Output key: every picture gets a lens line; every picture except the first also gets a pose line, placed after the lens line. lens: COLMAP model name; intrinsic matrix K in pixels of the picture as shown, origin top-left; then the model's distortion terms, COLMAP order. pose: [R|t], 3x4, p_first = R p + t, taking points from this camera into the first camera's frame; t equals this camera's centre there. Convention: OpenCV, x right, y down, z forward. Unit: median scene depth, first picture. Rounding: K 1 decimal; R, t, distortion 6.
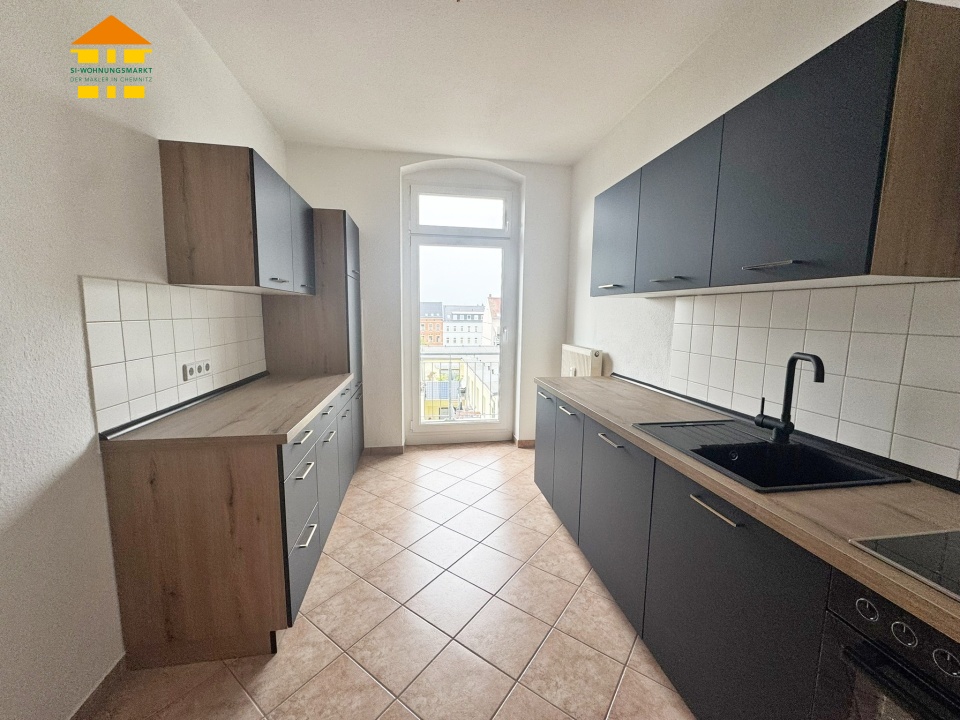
lens RADIAL K [[380.1, 0, 476.7], [0, 380.1, 356.7], [0, 0, 1]] dist [-0.003925, -0.000853]
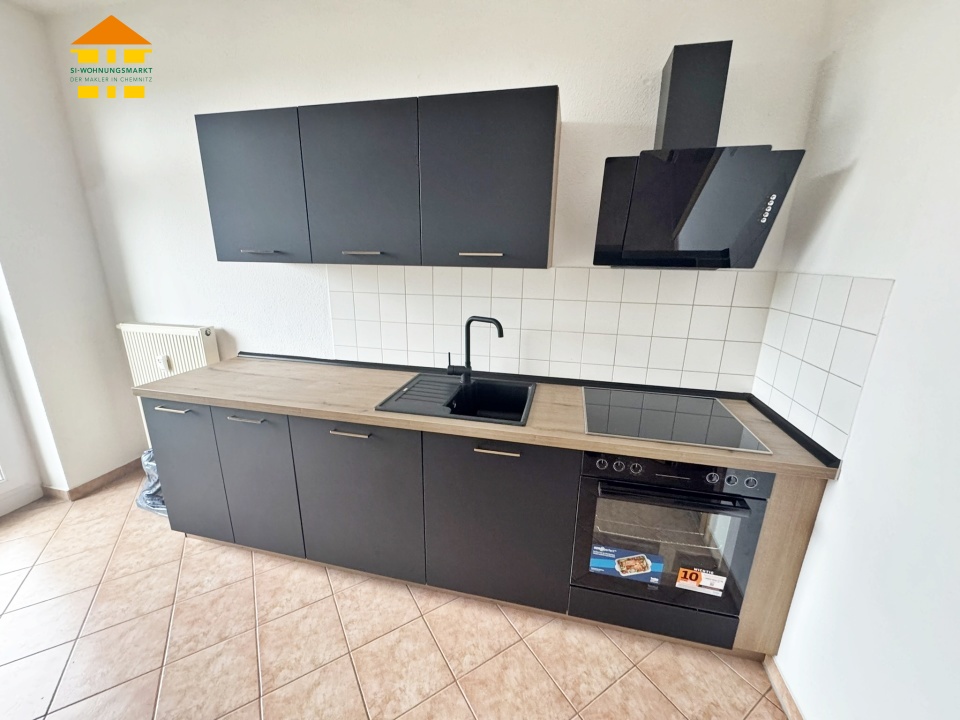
lens RADIAL K [[380.1, 0, 480.3], [0, 380.1, 358.0], [0, 0, 1]] dist [-0.003925, -0.000853]
pose [[0.368219, -0.241856, 0.897731, -0.178347], [0.095011, 0.970306, 0.222438, -0.074093], [-0.924872, 0.003388, 0.380264, 0.205465]]
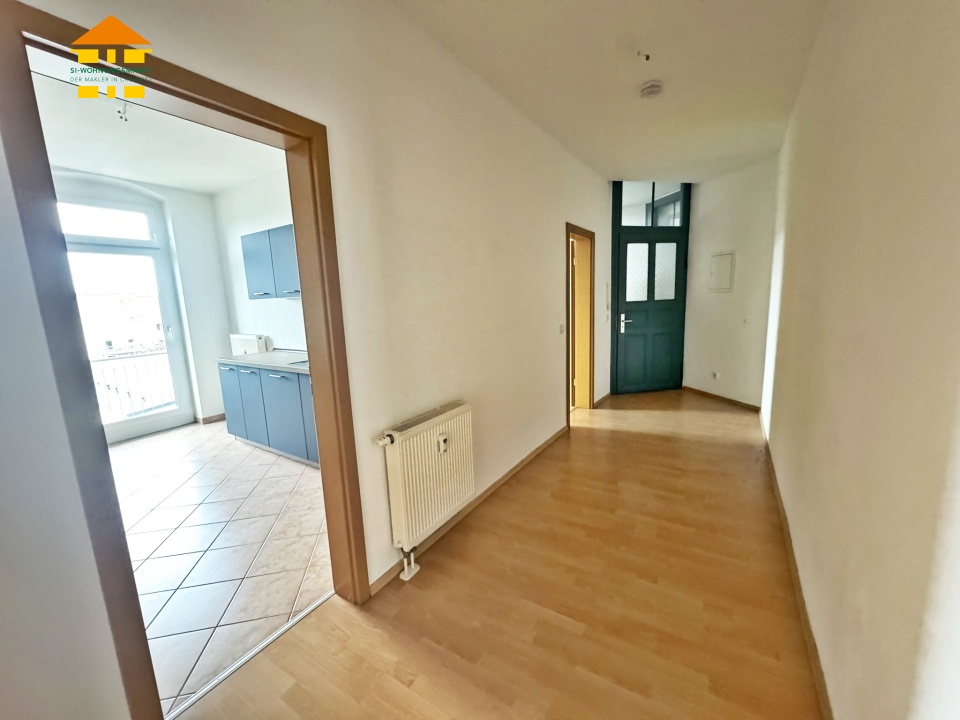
lens RADIAL K [[380.1, 0, 481.9], [0, 380.1, 356.2], [0, 0, 1]] dist [-0.003925, -0.000853]
pose [[0.660503, -0.154723, 0.734709, -0.202289], [0.135591, 0.987029, 0.085963, 0.054510], [-0.738479, 0.042841, 0.672914, -0.603485]]
